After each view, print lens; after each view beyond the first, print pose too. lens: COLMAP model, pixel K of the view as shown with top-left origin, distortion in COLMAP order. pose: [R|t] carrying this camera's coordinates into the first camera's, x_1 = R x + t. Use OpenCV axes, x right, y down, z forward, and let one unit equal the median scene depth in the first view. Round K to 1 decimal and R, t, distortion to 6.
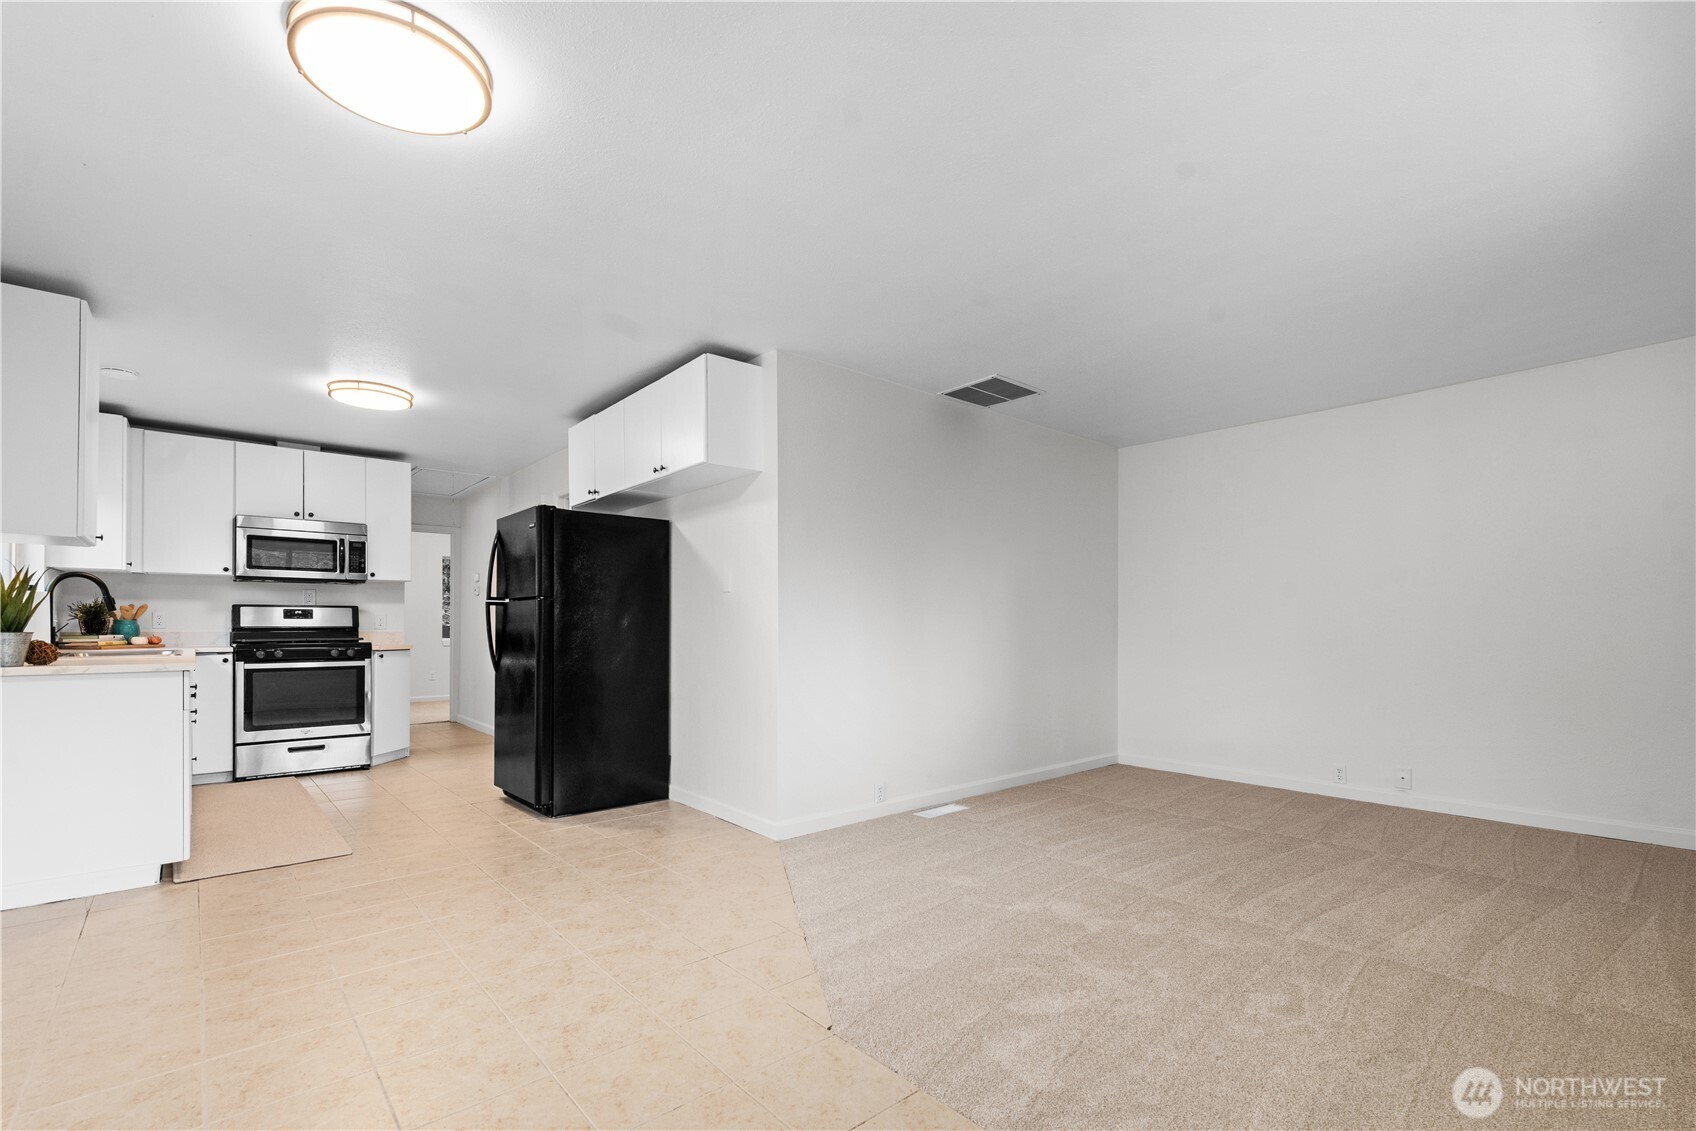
lens RADIAL K [[763.5, 0, 875.9], [0, 763.5, 628.6], [0, 0, 1]] dist [0.001286, 0.000363]
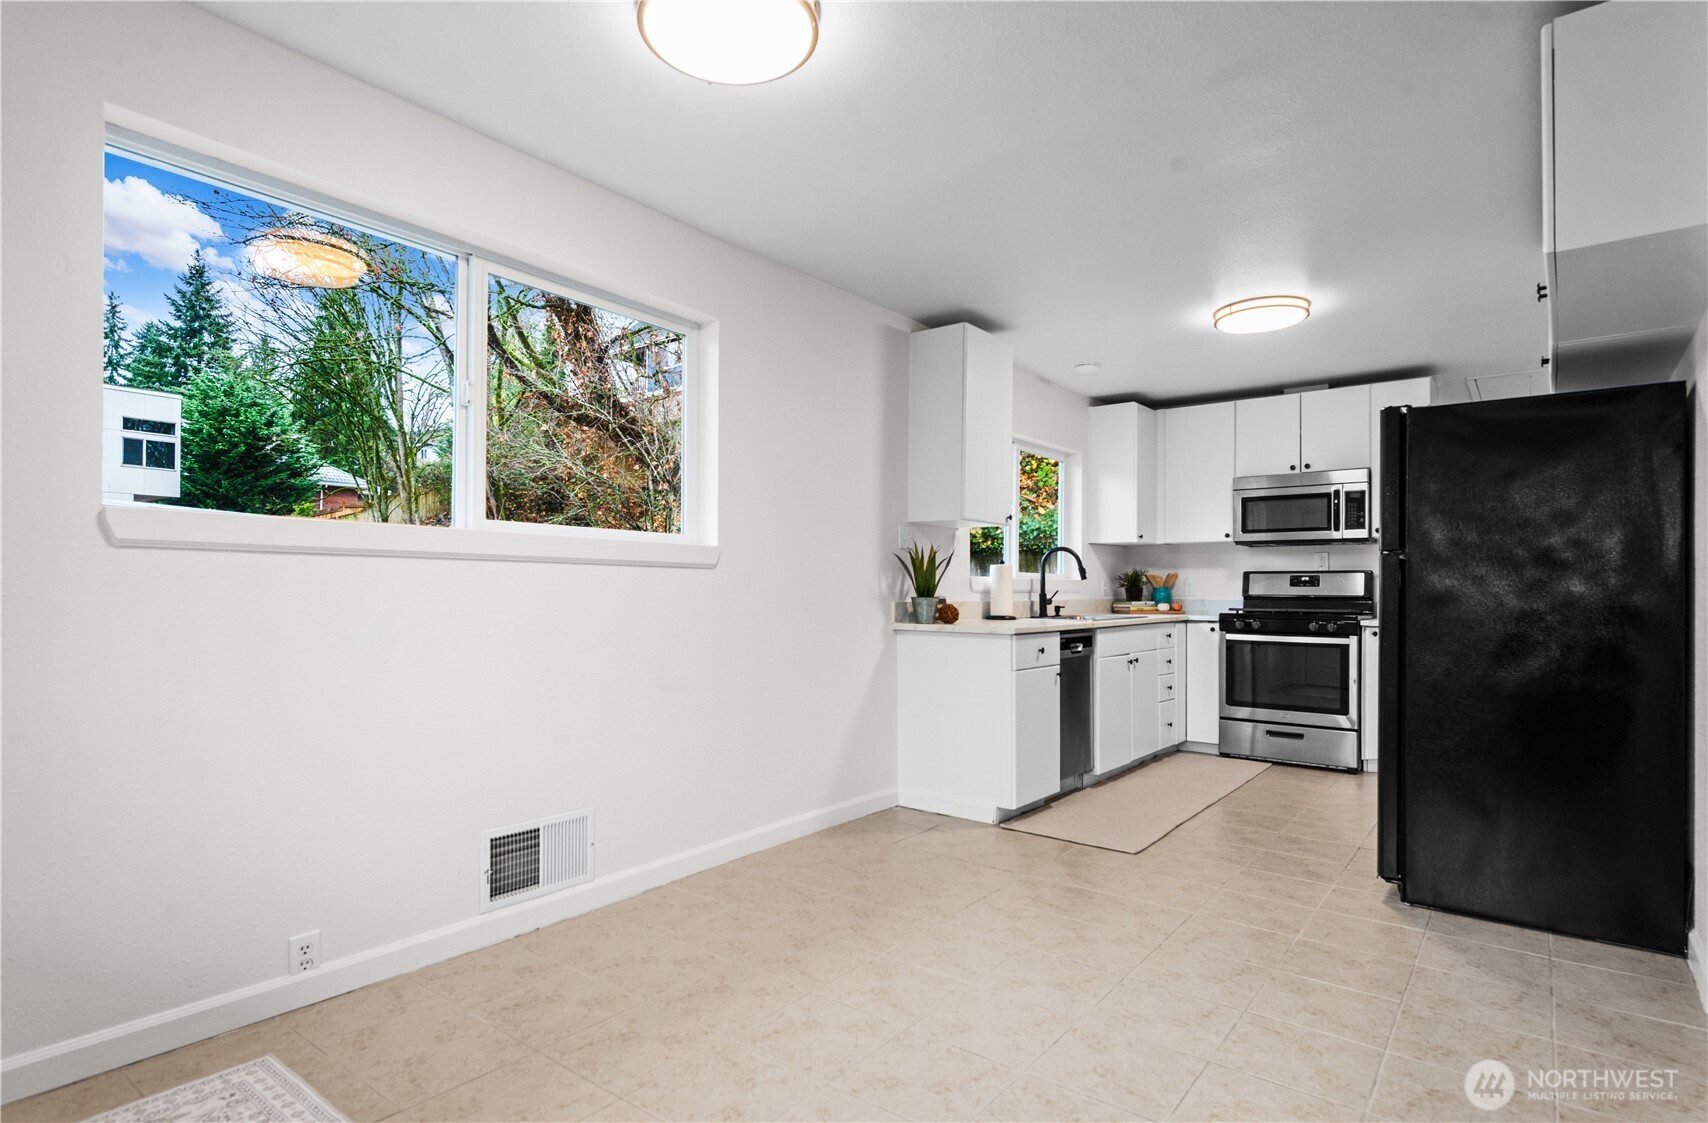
lens RADIAL K [[880.3, 0, 826.8], [0, 880.3, 584.3], [0, 0, 1]] dist [0.010643, -0.000491]
pose [[0.157326, -0.004408, -0.987537, 0.171547], [-0.011942, 0.999908, -0.006366, -0.002549], [0.987475, 0.012795, 0.157259, 0.323939]]
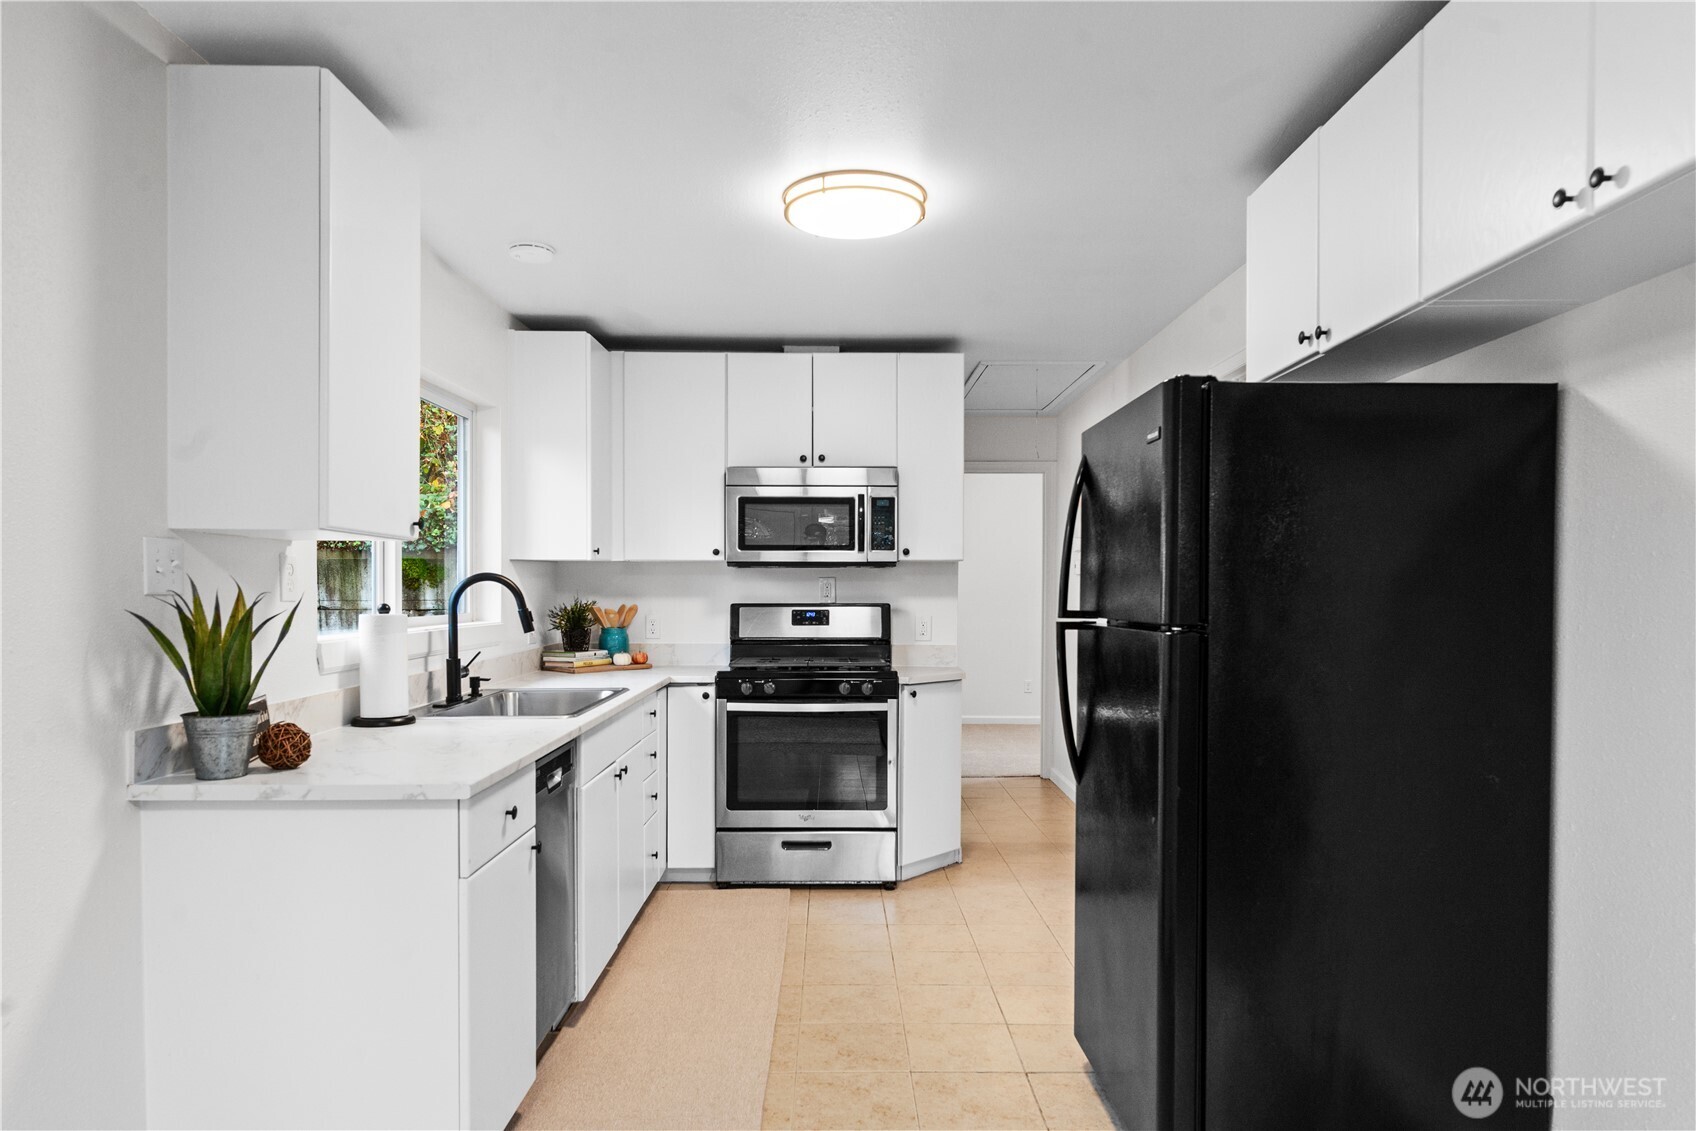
lens RADIAL K [[1065.2, 0, 846.5], [0, 1065.2, 598.6], [0, 0, 1]] dist [0.027640, -0.002041]
pose [[0.750792, 0.007916, -0.660491, -0.166687], [-0.003848, 0.999964, 0.007610, -0.044990], [0.660527, -0.003173, 0.750795, 0.390497]]
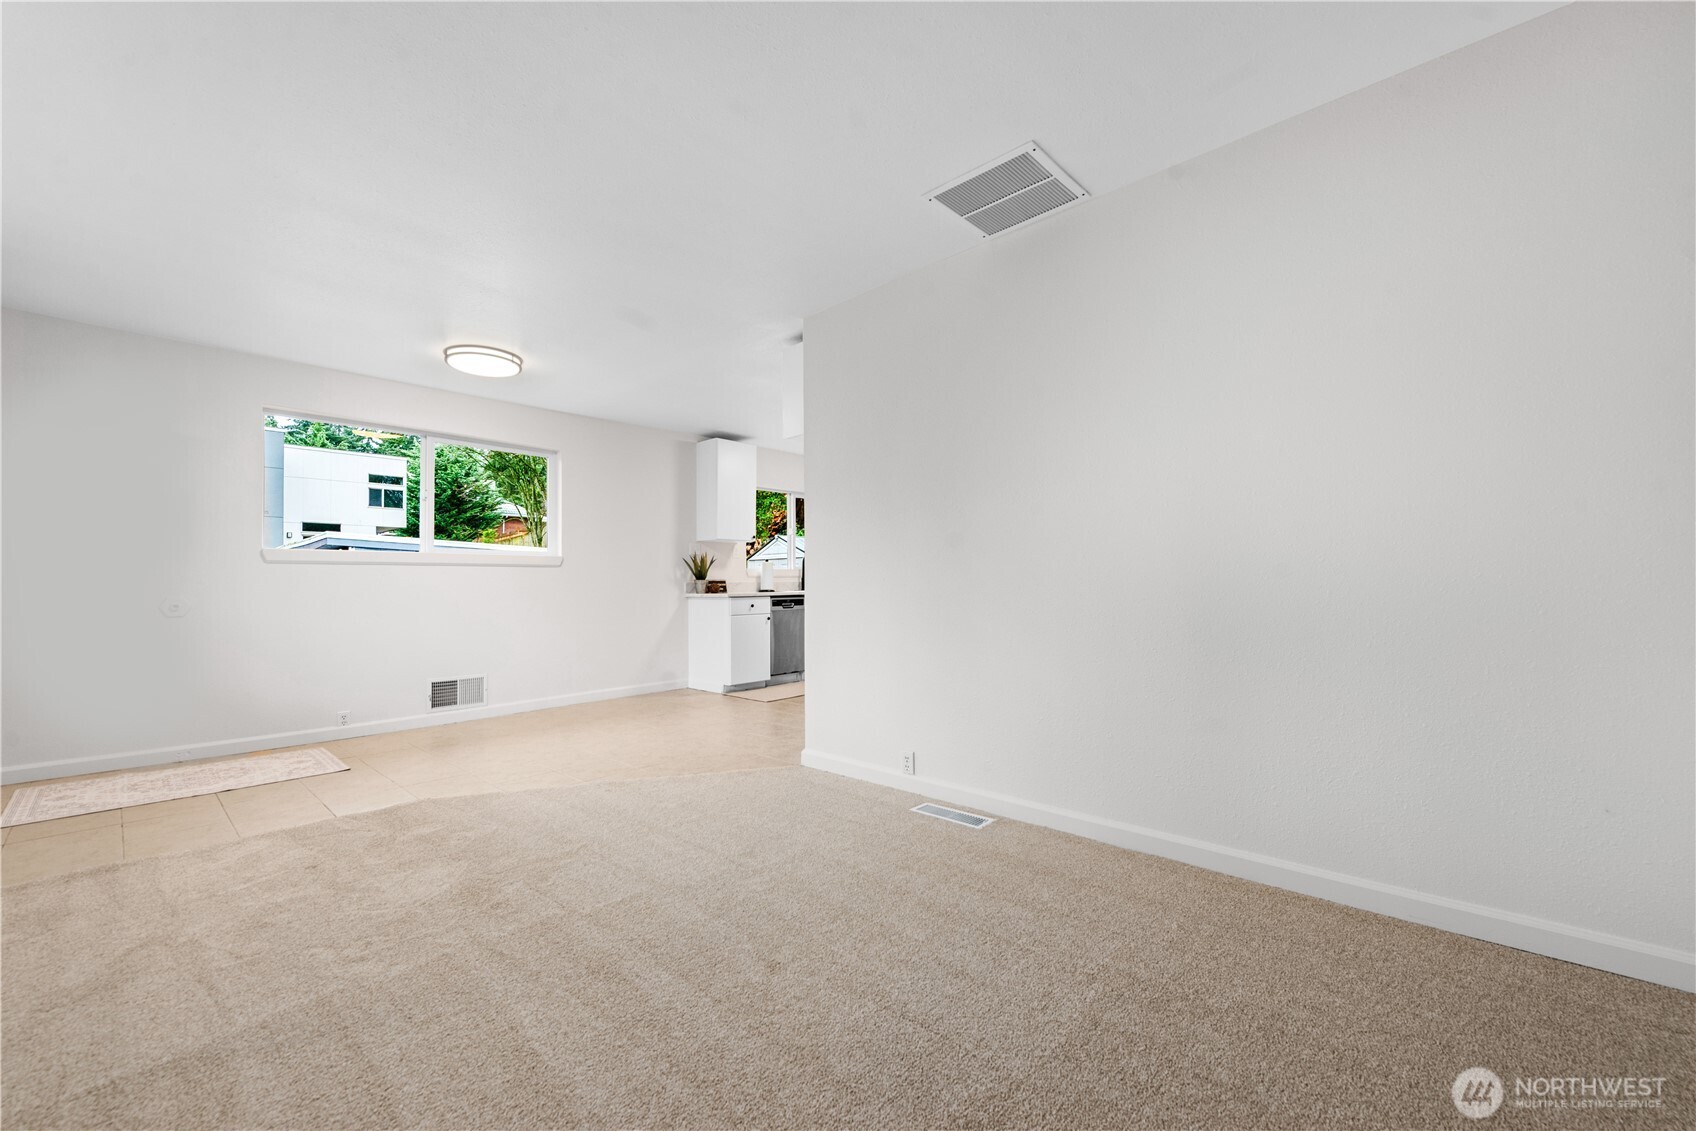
lens RADIAL K [[668.5, 0, 848.5], [0, 668.5, 575.9], [0, 0, 1]] dist [0.000530, -0.000211]
pose [[0.094839, -0.012943, -0.995409, 0.598414], [0.006322, 0.999903, -0.012399, 0.012097], [0.995473, -0.005117, 0.094911, 0.690872]]
